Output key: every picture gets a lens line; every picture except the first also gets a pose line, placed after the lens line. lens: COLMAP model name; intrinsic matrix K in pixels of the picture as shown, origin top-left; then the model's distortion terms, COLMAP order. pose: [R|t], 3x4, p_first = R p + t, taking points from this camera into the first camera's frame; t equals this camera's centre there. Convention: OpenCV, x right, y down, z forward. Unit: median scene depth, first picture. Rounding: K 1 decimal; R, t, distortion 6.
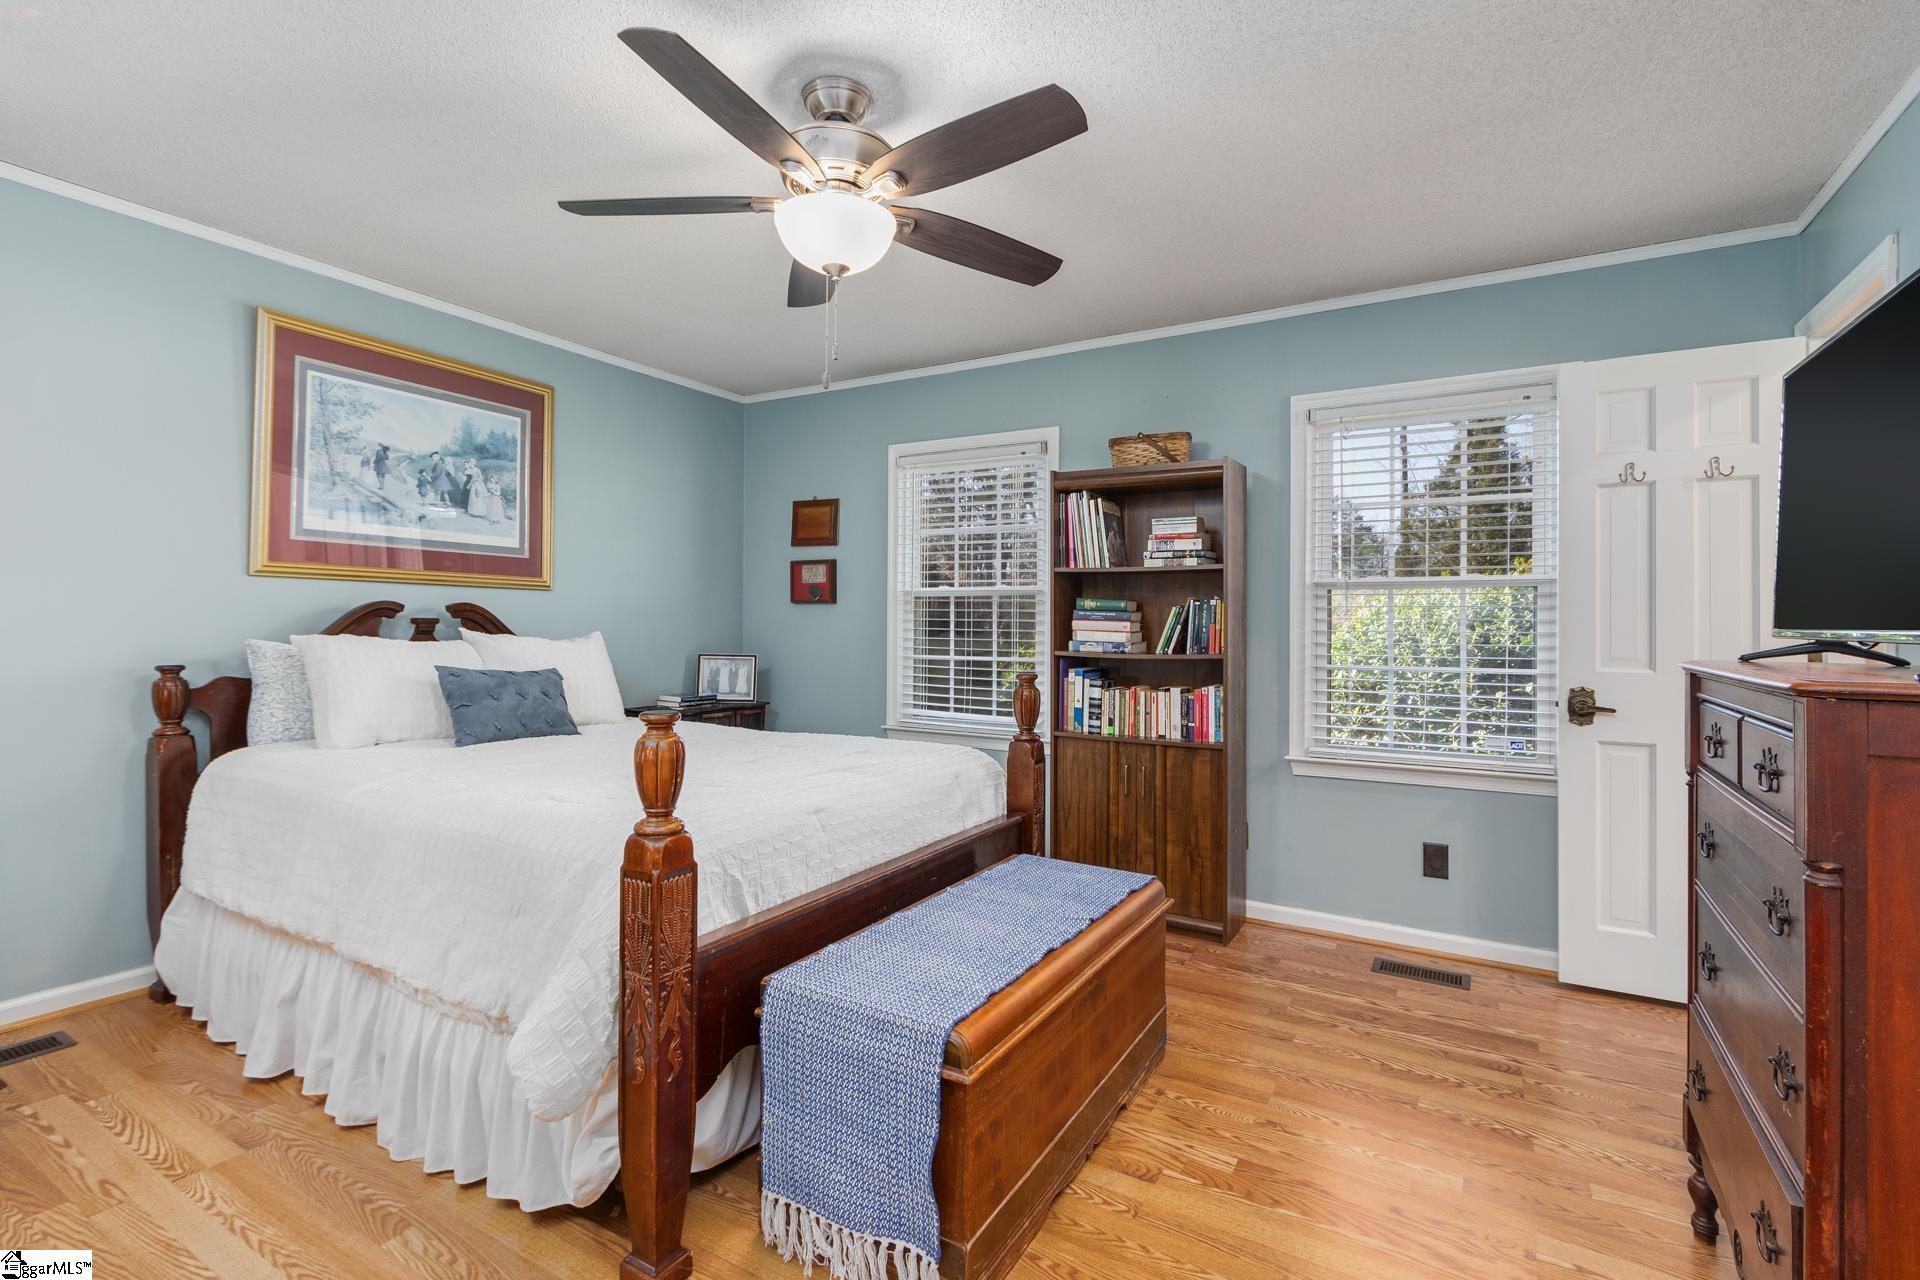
lens RADIAL K [[885.6, 0, 957.2], [0, 885.6, 612.3], [0, 0, 1]] dist [0.003899, -0.001624]
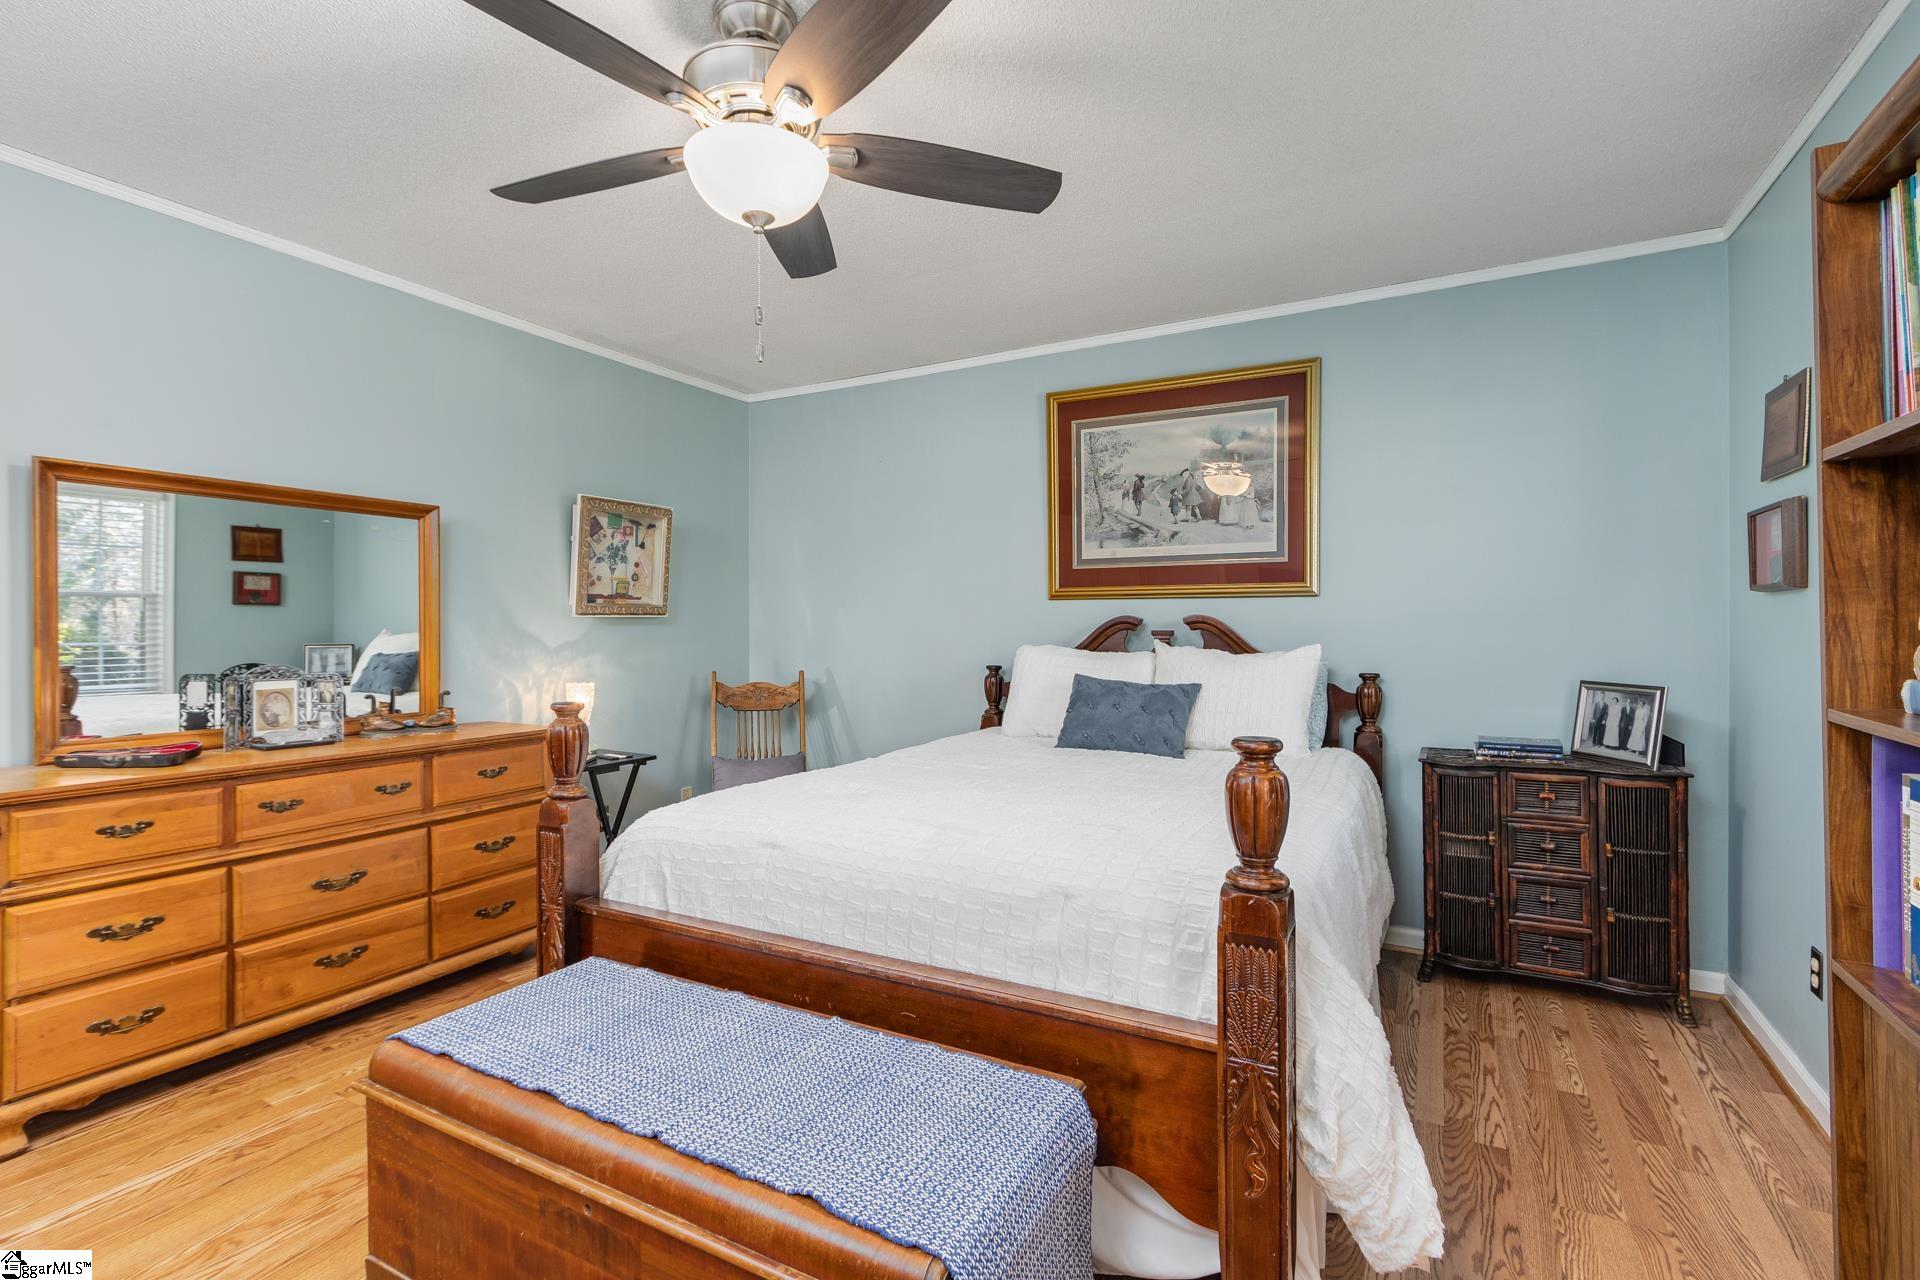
lens RADIAL K [[885.6, 0, 968.6], [0, 885.6, 642.6], [0, 0, 1]] dist [0.003899, -0.001624]
pose [[0.042761, -0.004562, -0.999075, 0.469535], [0.011719, 0.999923, -0.004064, 0.023792], [0.999017, -0.011534, 0.042811, 0.764399]]
